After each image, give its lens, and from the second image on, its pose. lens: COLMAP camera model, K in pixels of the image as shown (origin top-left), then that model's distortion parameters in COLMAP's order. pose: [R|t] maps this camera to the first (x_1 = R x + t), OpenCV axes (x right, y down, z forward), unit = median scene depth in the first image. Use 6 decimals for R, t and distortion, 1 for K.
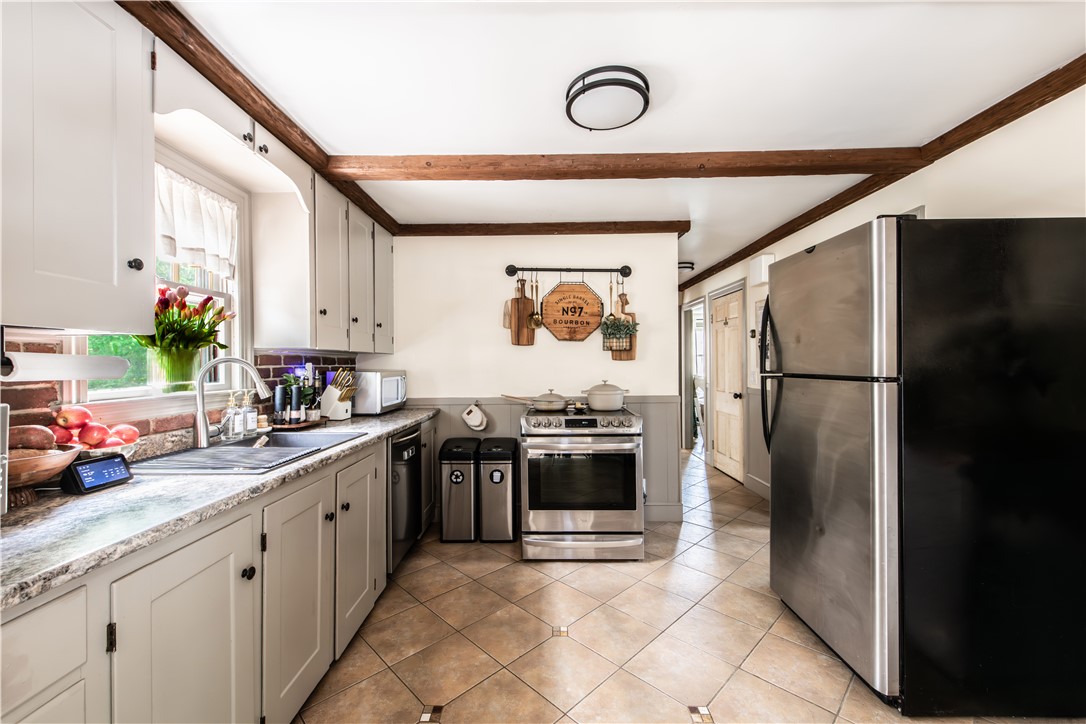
lens RADIAL K [[437.6, 0, 537.4], [0, 437.6, 363.9], [0, 0, 1]] dist [0.000493, -0.000267]
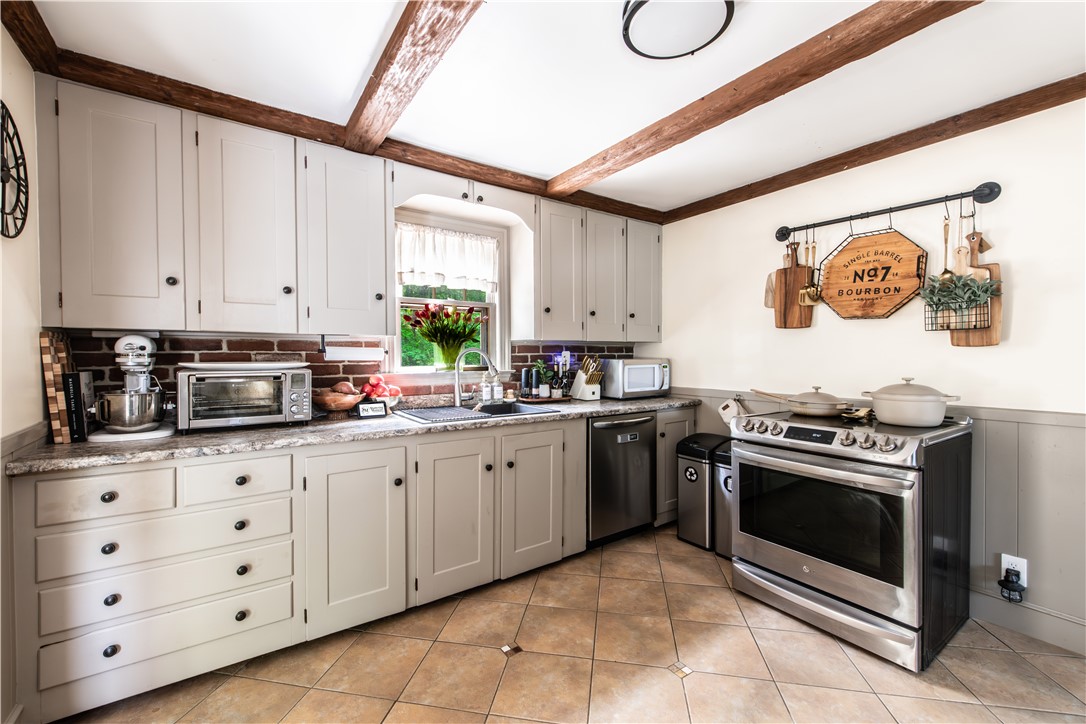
lens RADIAL K [[446.6, 0, 543.0], [0, 446.6, 362.0], [0, 0, 1]] dist [0.001142, -0.000311]
pose [[0.575134, 0.019089, -0.817836, 0.404866], [0.000535, 0.999719, 0.023711, -0.001458], [0.818059, -0.014075, 0.574962, 0.202882]]
